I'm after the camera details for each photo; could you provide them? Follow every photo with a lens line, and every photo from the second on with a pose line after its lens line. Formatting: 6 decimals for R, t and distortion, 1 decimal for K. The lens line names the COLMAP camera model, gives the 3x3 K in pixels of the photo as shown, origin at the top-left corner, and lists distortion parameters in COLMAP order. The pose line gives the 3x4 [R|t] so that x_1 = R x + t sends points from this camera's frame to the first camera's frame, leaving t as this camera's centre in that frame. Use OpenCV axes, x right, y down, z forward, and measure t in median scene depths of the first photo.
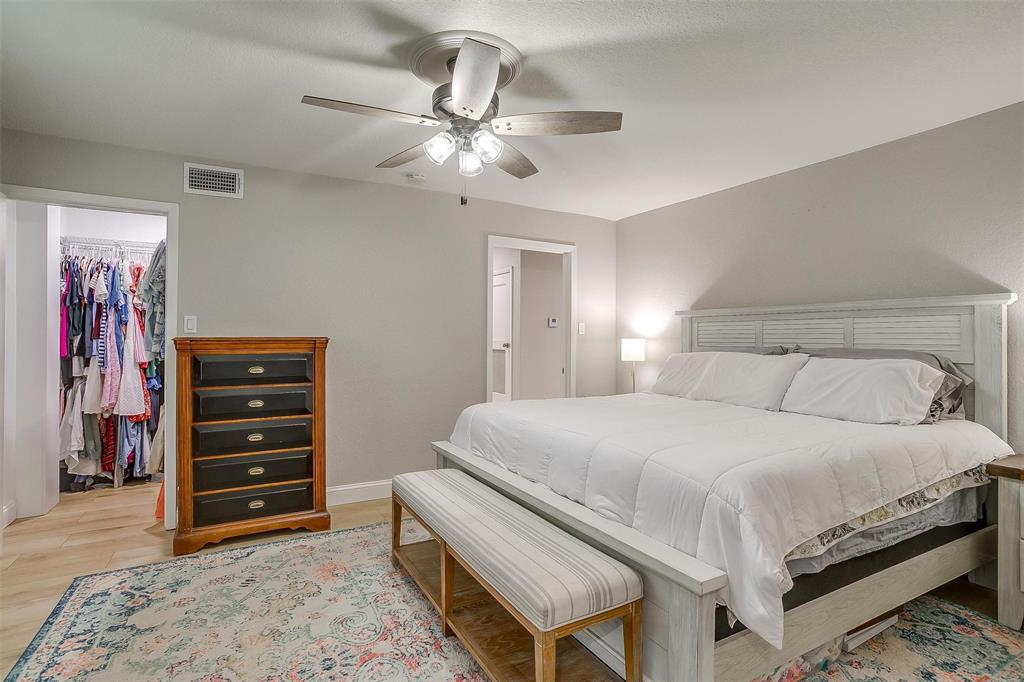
lens RADIAL K [[497.3, 0, 510.5], [0, 497.3, 336.8], [0, 0, 1]] dist [-0.059306, 0.033012]
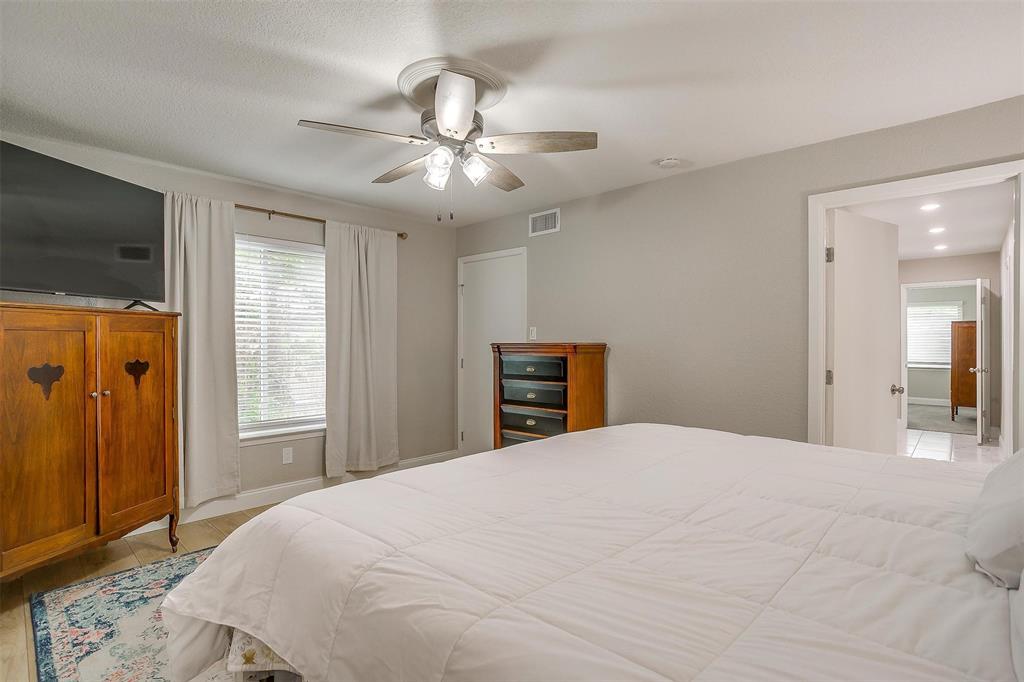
lens RADIAL K [[497.3, 0, 510.5], [0, 497.3, 336.8], [0, 0, 1]] dist [-0.059306, 0.033012]
pose [[0.298860, -0.013708, -0.954199, 0.826283], [-0.000452, 0.999895, -0.014507, 0.005150], [0.954297, 0.004767, 0.298822, 0.686043]]
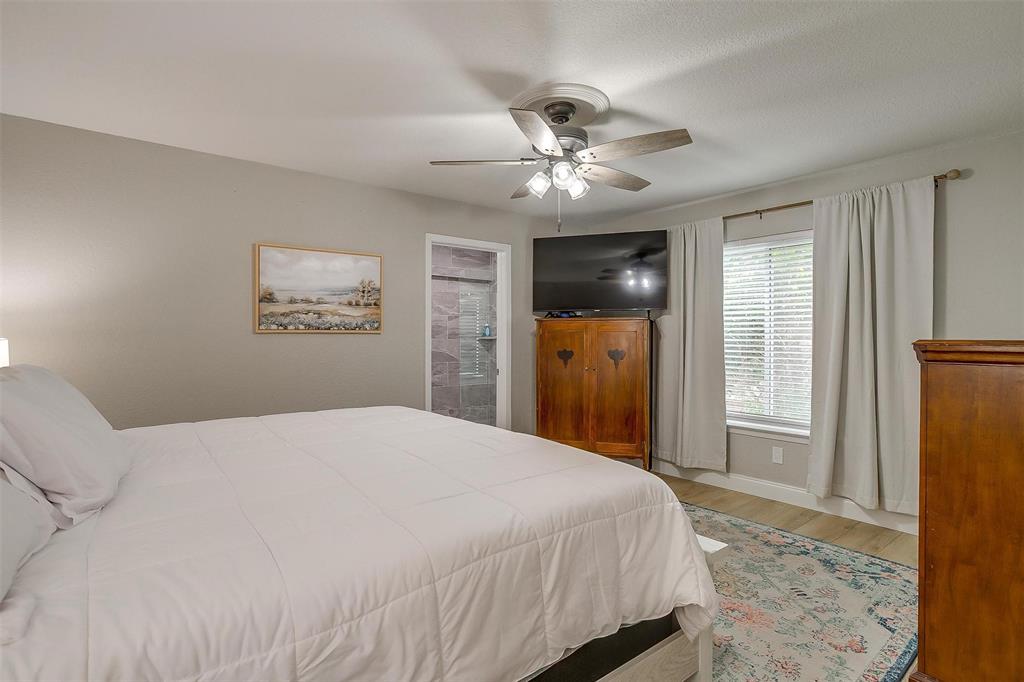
lens RADIAL K [[497.3, 0, 510.5], [0, 497.3, 336.8], [0, 0, 1]] dist [-0.059306, 0.033012]
pose [[-0.987211, -0.004736, -0.159348, 0.185117], [-0.005243, 0.999982, 0.002765, -0.006144], [0.159332, 0.003565, -0.987219, 1.840065]]
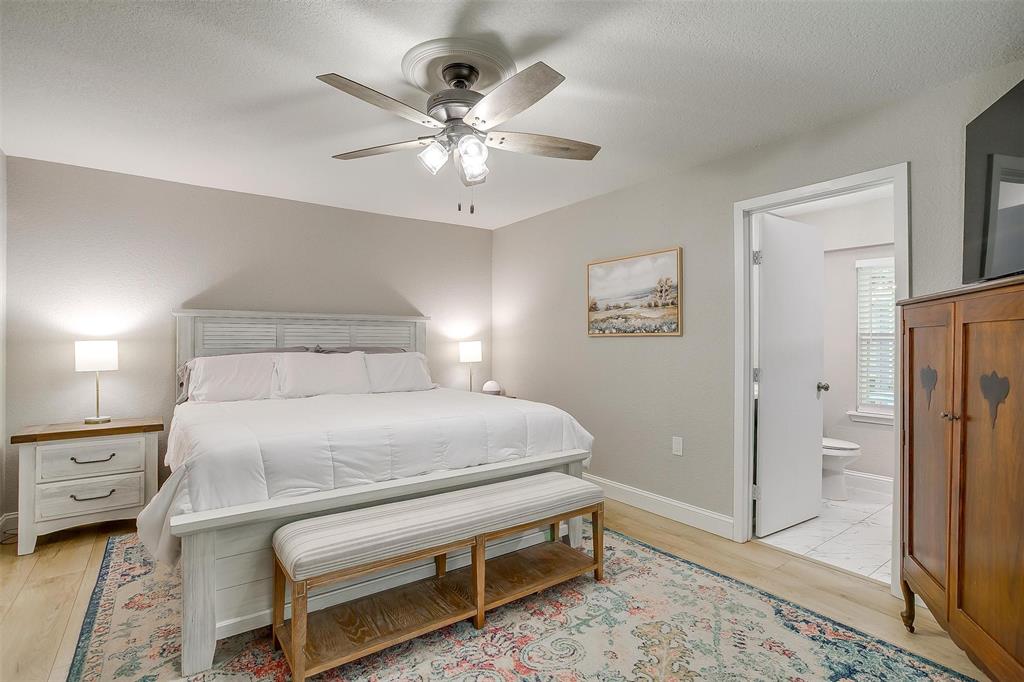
lens RADIAL K [[497.3, 0, 510.5], [0, 497.3, 336.8], [0, 0, 1]] dist [-0.059306, 0.033012]
pose [[-0.117907, 0.006227, 0.993005, -0.961714], [-0.002544, 0.999975, -0.006573, 0.002697], [-0.993021, -0.003301, -0.117888, 0.871089]]
